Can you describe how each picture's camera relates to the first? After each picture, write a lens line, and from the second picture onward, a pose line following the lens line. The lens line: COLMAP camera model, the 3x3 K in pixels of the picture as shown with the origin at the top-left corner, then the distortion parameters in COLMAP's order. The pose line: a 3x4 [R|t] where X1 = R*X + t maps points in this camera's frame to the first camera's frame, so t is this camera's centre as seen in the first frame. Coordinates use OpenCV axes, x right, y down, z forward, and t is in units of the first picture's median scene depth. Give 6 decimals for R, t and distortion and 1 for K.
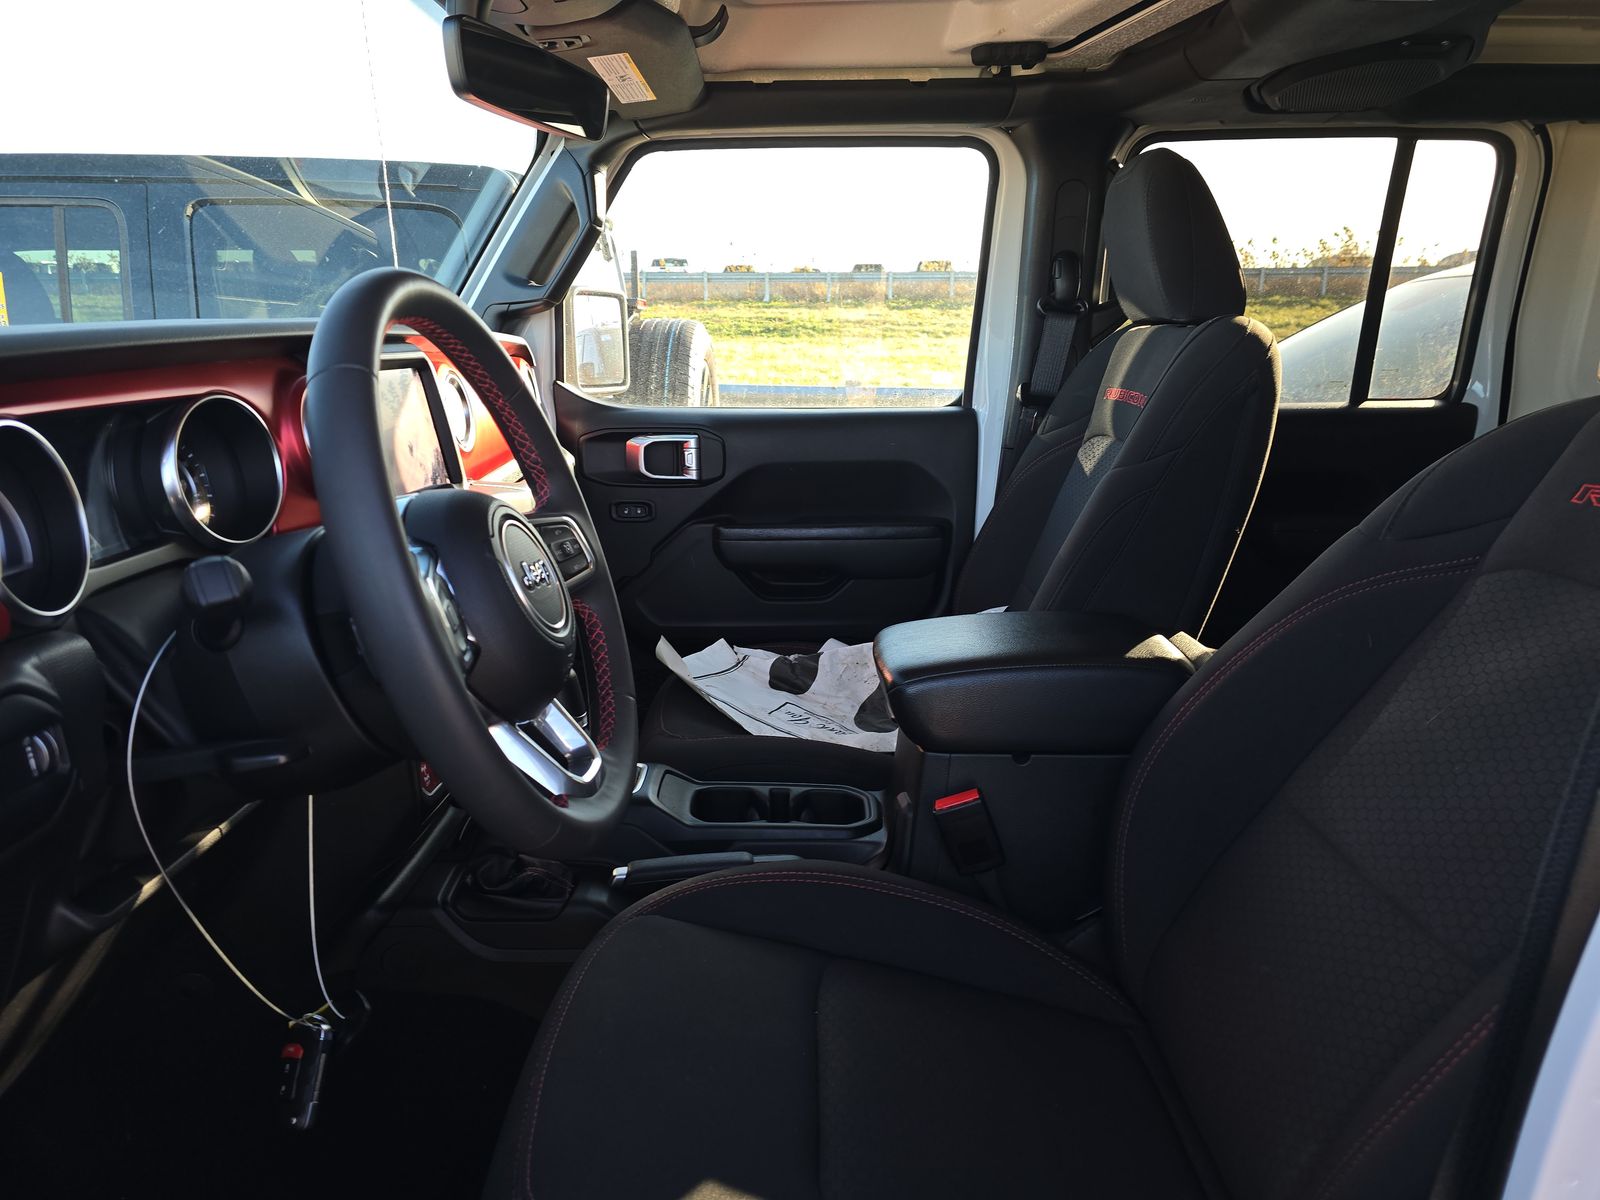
lens RADIAL K [[1091.4, 0, 809.6], [0, 1091.4, 605.2], [0, 0, 1]] dist [0.073164, -0.089572]
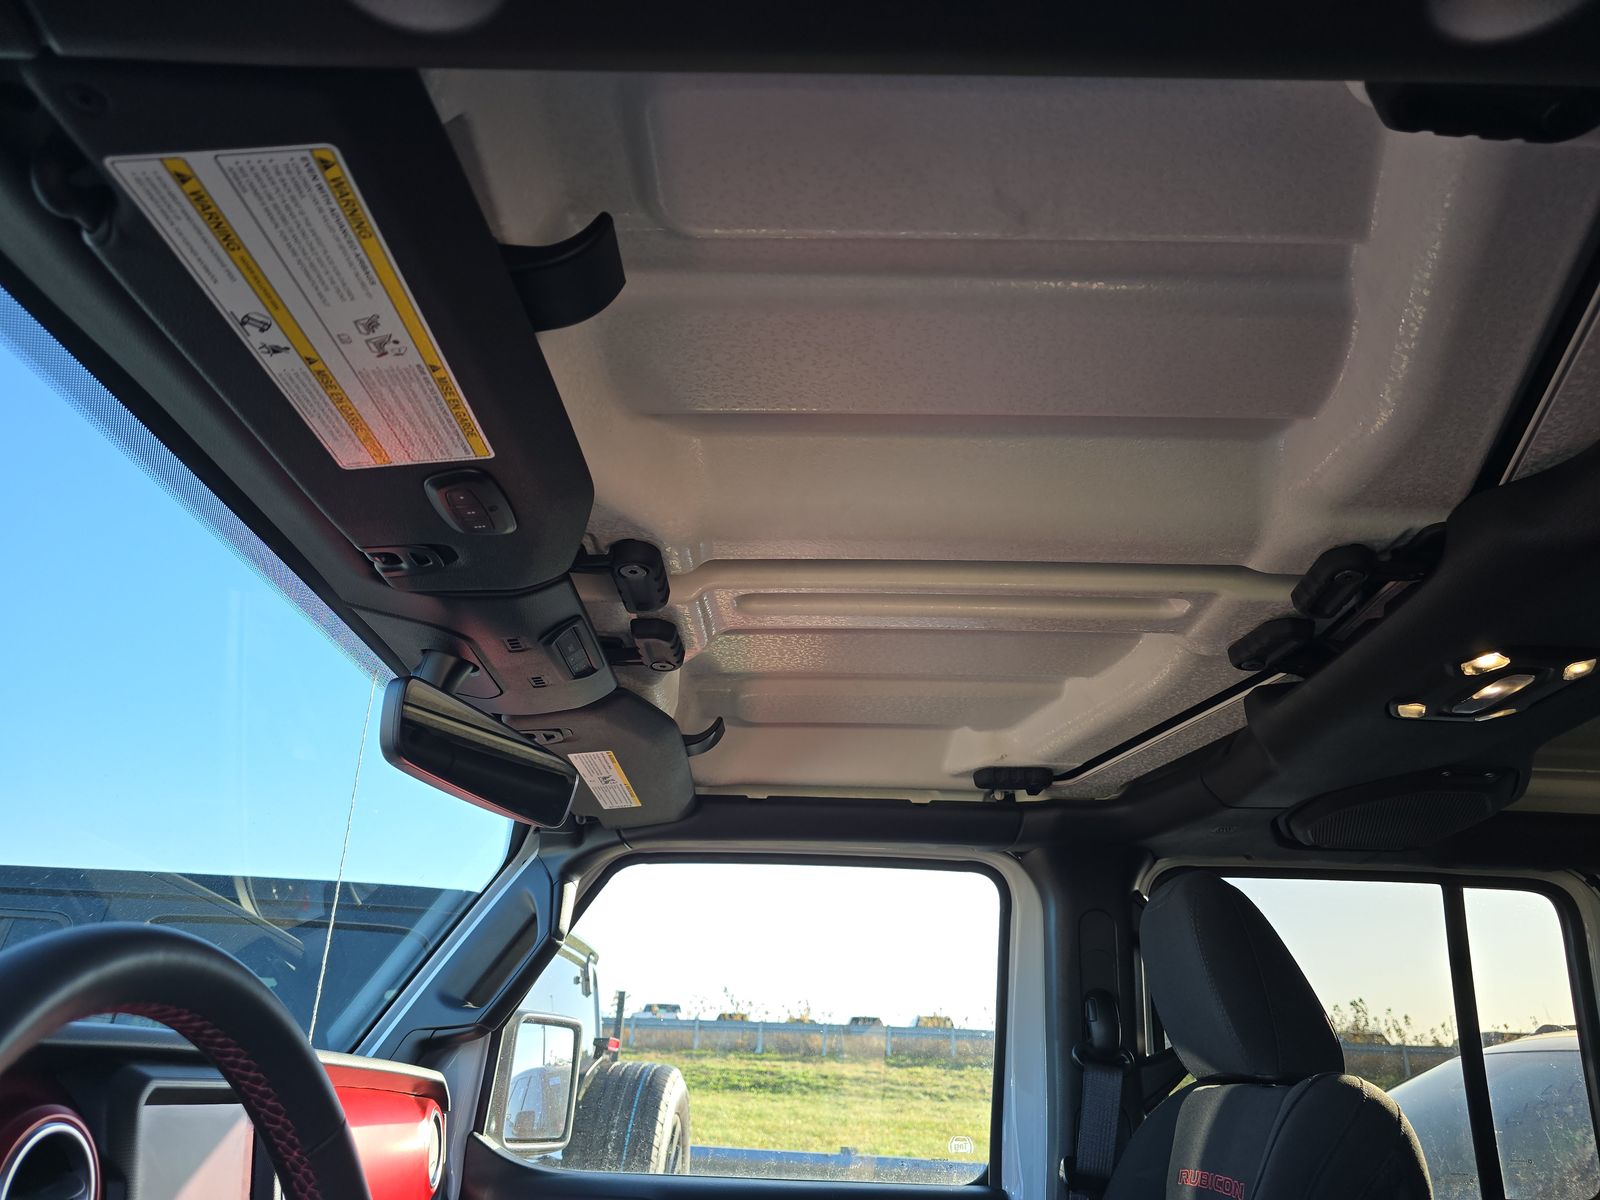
lens RADIAL K [[1091.4, 0, 809.6], [0, 1091.4, 605.2], [0, 0, 1]] dist [0.073164, -0.089572]
pose [[0.999409, 0.033197, -0.008904, 0.005579], [-0.031710, 0.790646, -0.611452, -0.024531], [-0.013259, 0.611373, 0.791231, 0.134484]]
